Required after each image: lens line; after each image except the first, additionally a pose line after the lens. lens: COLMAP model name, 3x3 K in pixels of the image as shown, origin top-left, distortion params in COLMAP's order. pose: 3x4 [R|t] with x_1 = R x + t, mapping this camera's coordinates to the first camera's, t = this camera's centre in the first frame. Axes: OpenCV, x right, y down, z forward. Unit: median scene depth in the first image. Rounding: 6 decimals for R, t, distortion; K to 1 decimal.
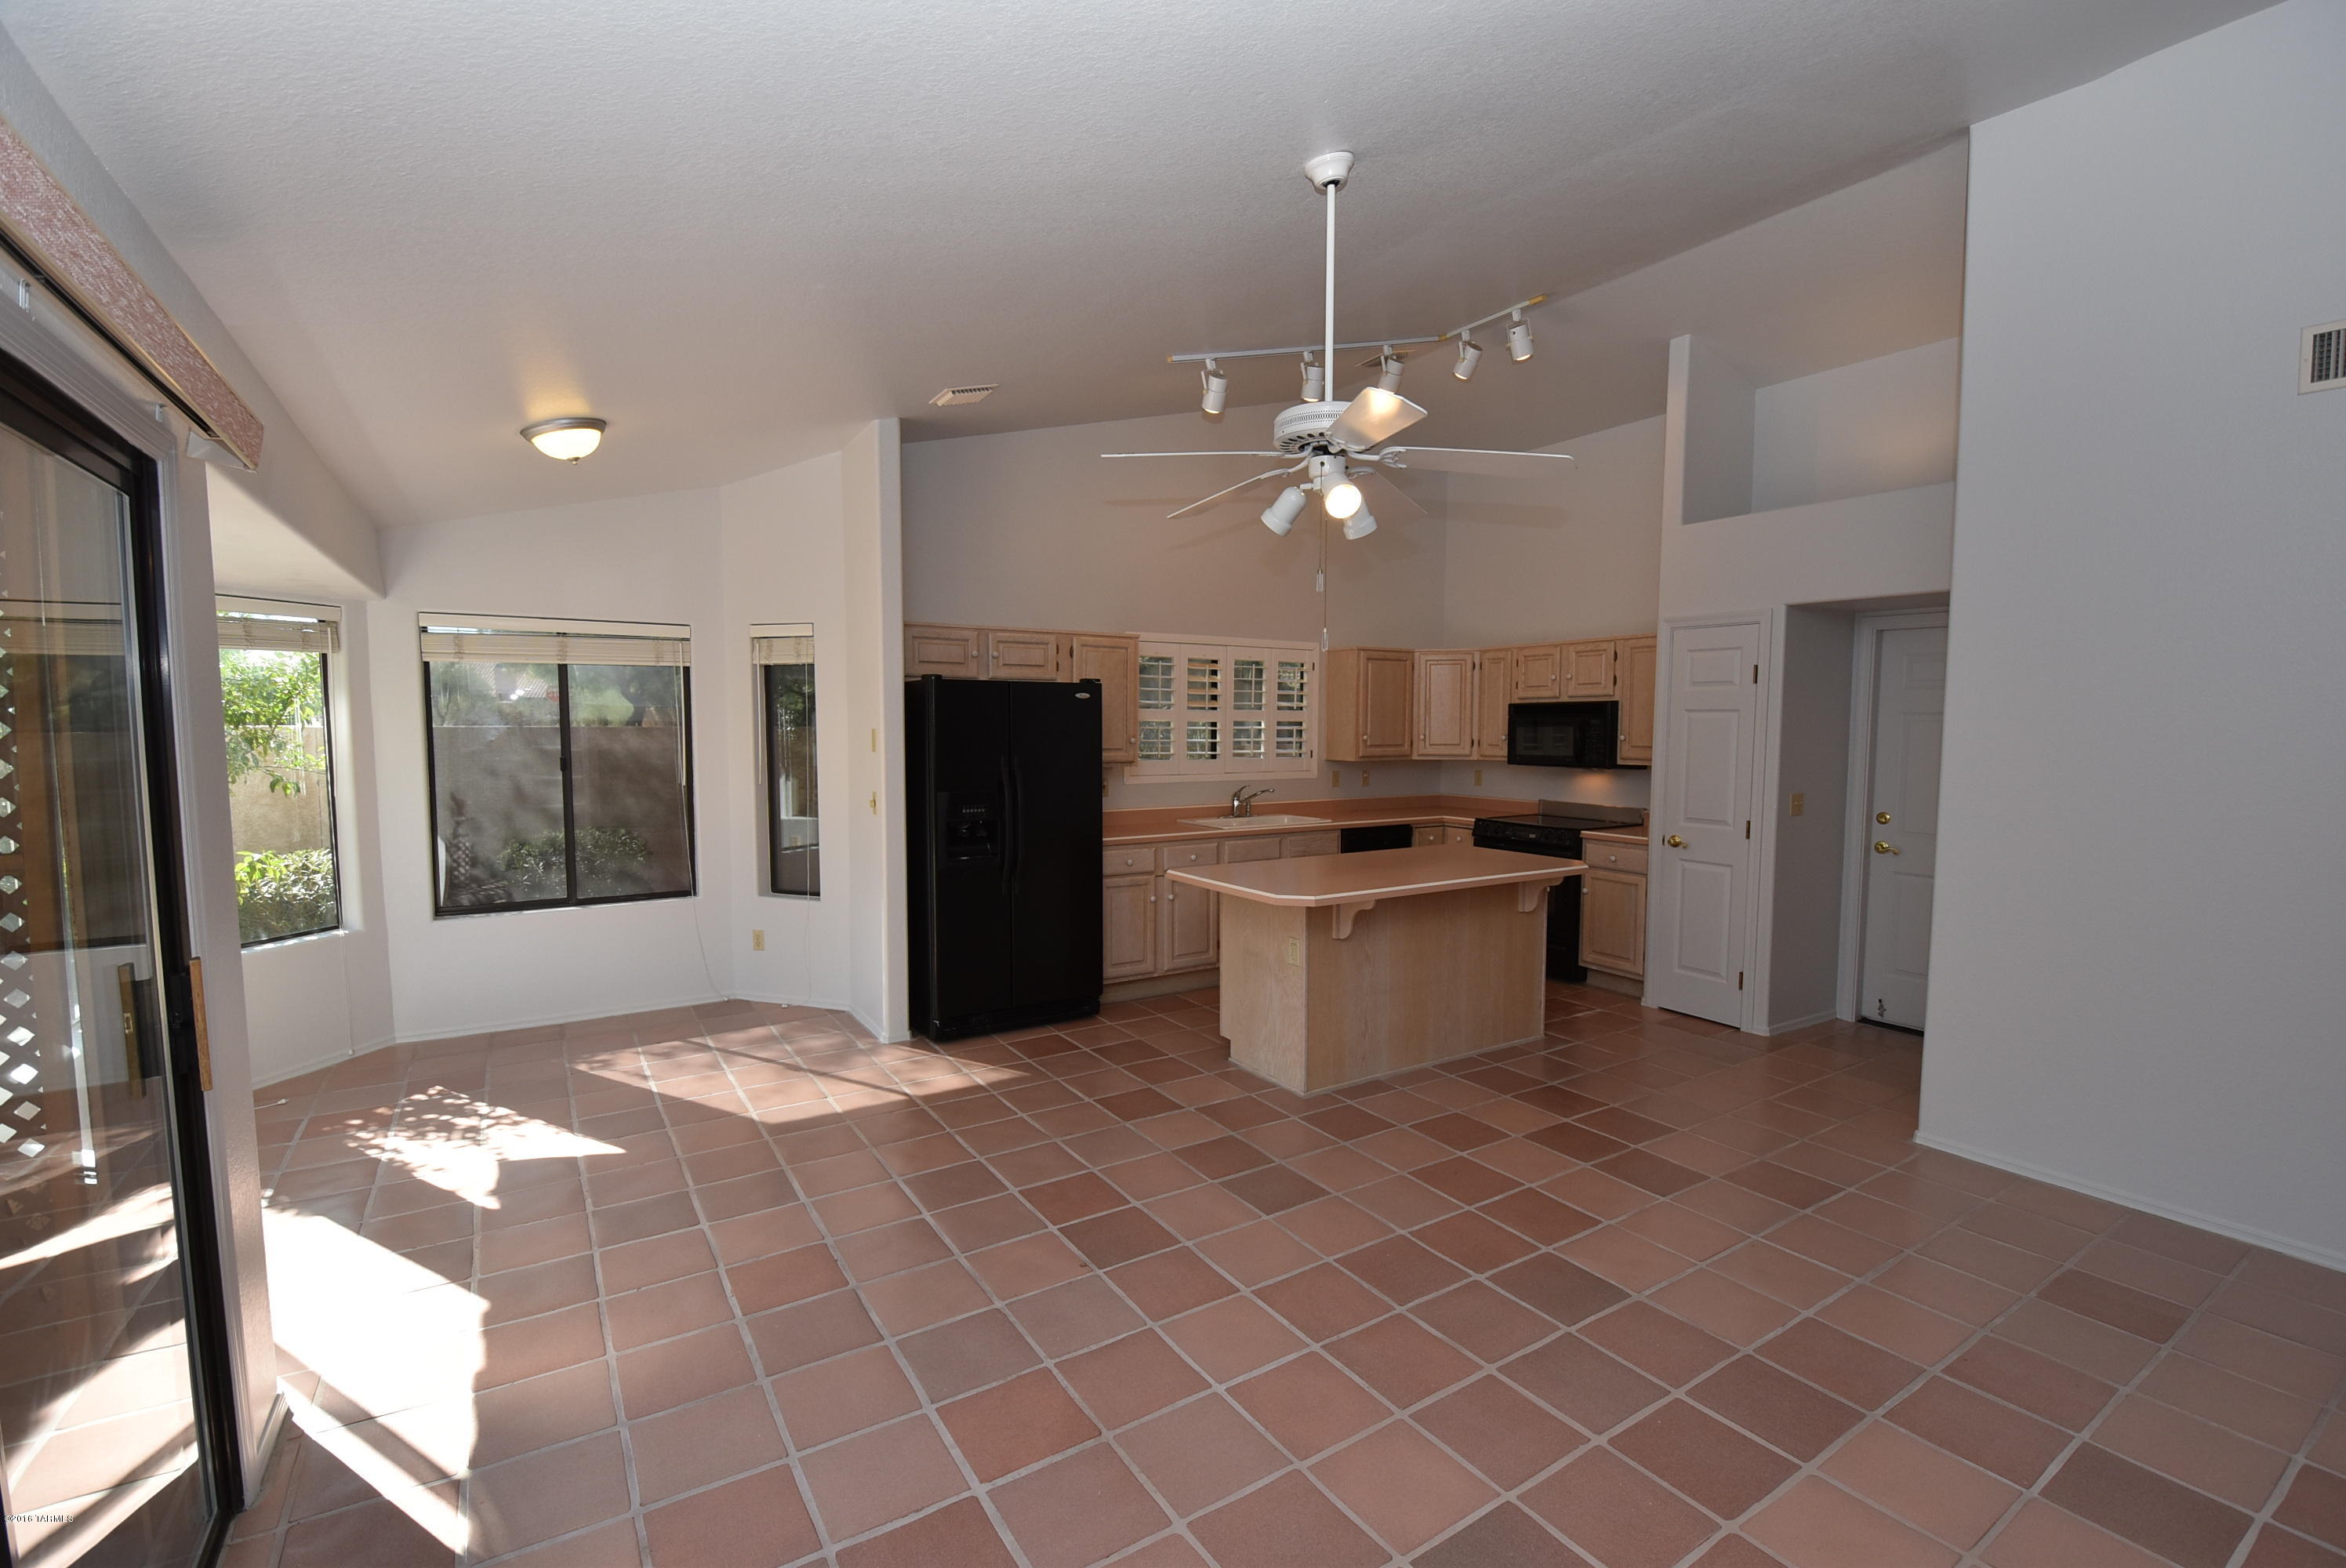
lens RADIAL K [[1027.2, 0, 1180.0], [0, 1027.2, 791.8], [0, 0, 1]] dist [0.029610, -0.032049]
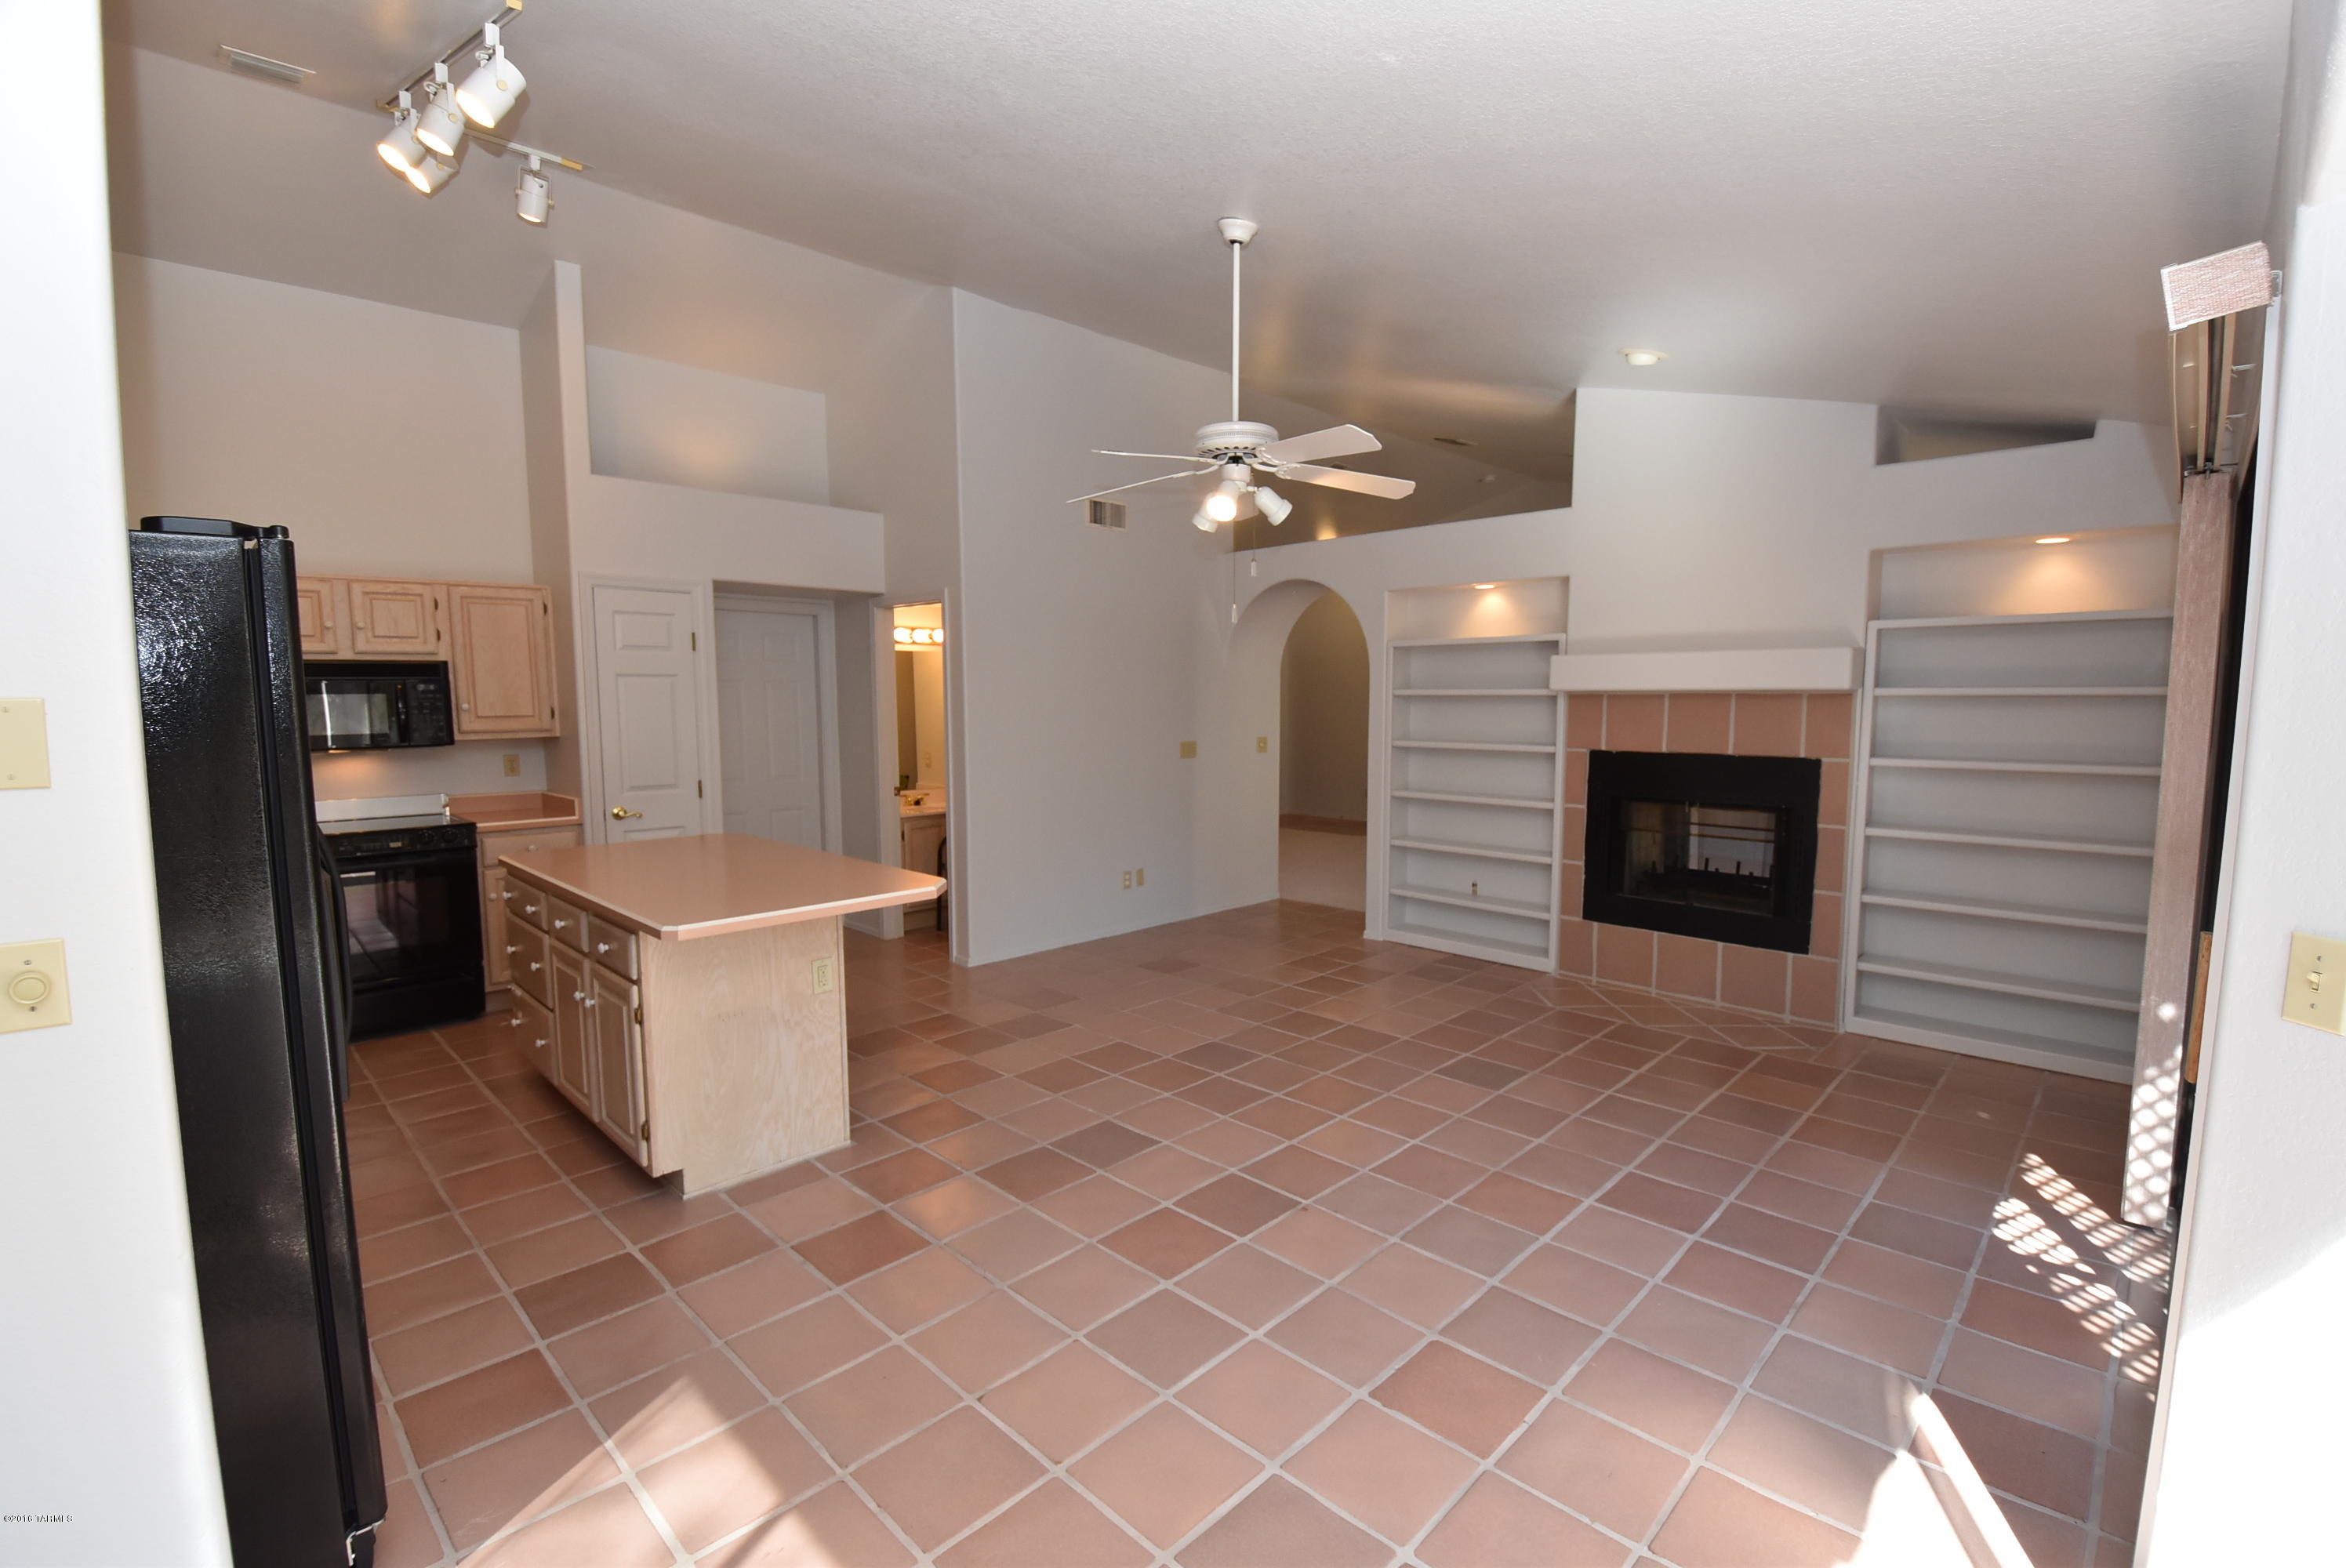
lens RADIAL K [[1027.2, 0, 1180.0], [0, 1027.2, 791.8], [0, 0, 1]] dist [0.029610, -0.032049]
pose [[-0.225690, -0.092414, 0.969806, -0.553348], [0.068776, 0.991495, 0.110486, -0.041203], [-0.971768, 0.091635, -0.217415, 0.705190]]
